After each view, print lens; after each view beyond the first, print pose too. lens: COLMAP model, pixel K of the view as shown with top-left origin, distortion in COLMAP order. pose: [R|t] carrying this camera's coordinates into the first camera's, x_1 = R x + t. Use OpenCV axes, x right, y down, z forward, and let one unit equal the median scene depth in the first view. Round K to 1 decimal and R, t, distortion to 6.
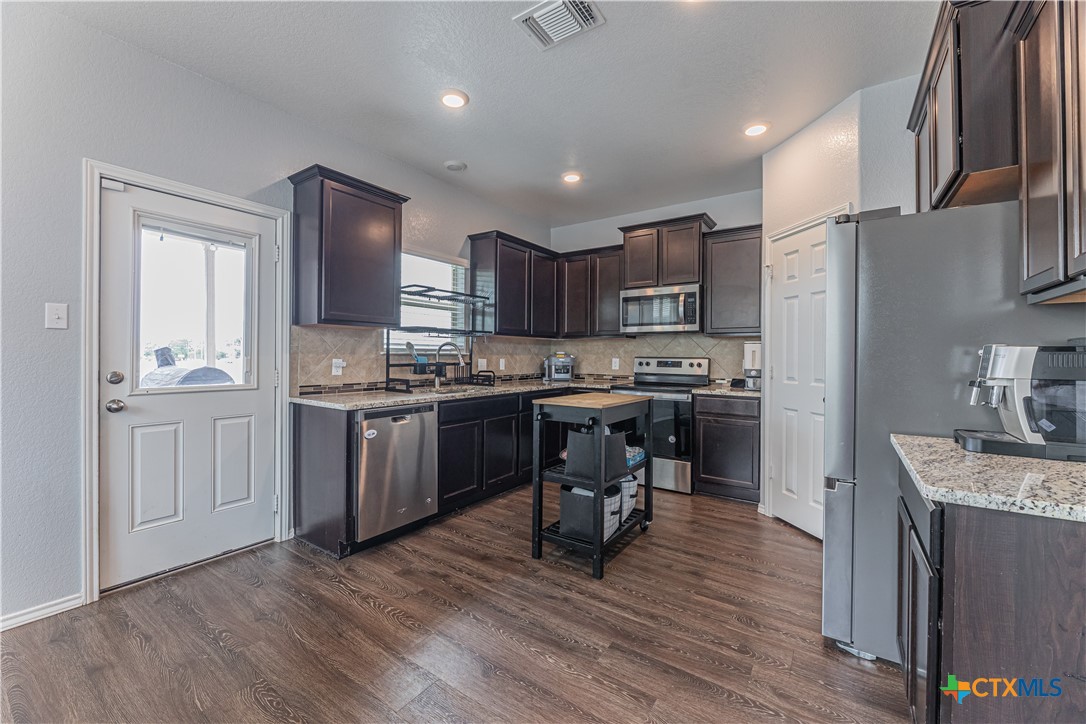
lens RADIAL K [[436.2, 0, 566.8], [0, 436.2, 354.2], [0, 0, 1]] dist [-0.003537, -0.000575]
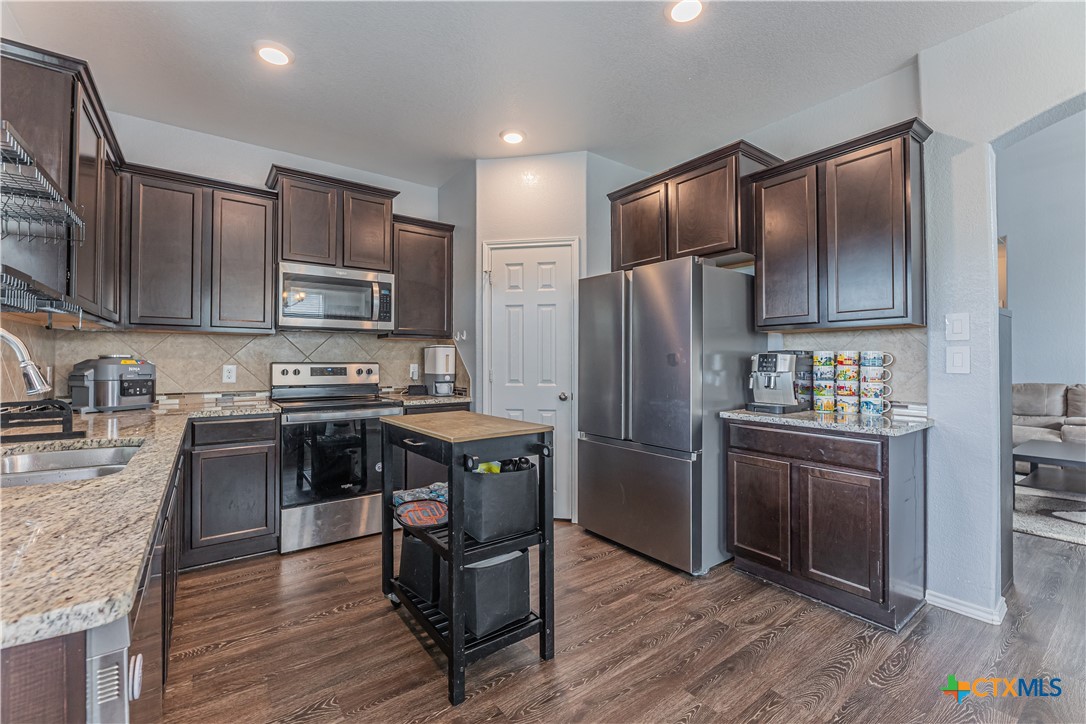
lens RADIAL K [[436.2, 0, 542.6], [0, 436.2, 355.4], [0, 0, 1]] dist [-0.003537, -0.000575]
pose [[0.372646, 0.004293, 0.927964, -0.363270], [-0.000661, 0.999990, -0.004361, -0.002319], [-0.927974, 0.001012, 0.372645, 0.419226]]
